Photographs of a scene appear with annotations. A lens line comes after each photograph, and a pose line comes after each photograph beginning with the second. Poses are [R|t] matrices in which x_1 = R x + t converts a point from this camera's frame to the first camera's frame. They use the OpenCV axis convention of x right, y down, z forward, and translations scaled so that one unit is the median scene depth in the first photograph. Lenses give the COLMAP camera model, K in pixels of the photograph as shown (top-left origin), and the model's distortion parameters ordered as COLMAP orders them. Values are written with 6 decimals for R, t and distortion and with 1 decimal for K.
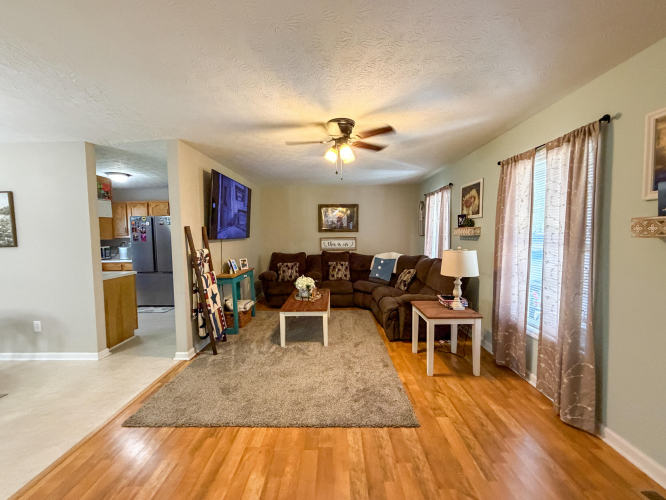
lens RADIAL K [[268.4, 0, 333.0], [0, 268.4, 249.4], [0, 0, 1]] dist [0.001863, 0.000489]
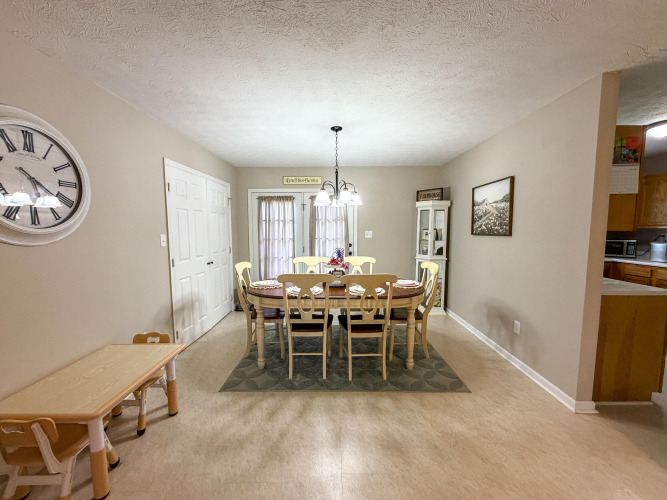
lens RADIAL K [[266.3, 0, 330.7], [0, 266.3, 249.0], [0, 0, 1]] dist [0.001523, 0.001261]
pose [[0.005230, 0.094481, -0.995513, -0.239139], [-0.057604, 0.993902, 0.094025, -0.014757], [0.998326, 0.056854, 0.010641, 0.343656]]
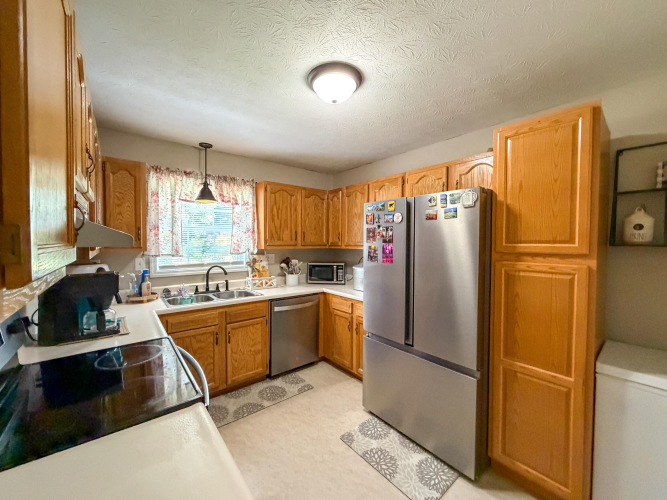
lens RADIAL K [[266.3, 0, 336.8], [0, 266.3, 248.6], [0, 0, 1]] dist [0.001523, 0.001261]
pose [[0.656936, 0.038207, -0.752978, -0.733467], [-0.059670, 0.998217, -0.001408, -0.073052], [0.751581, 0.045855, 0.658044, 1.094139]]
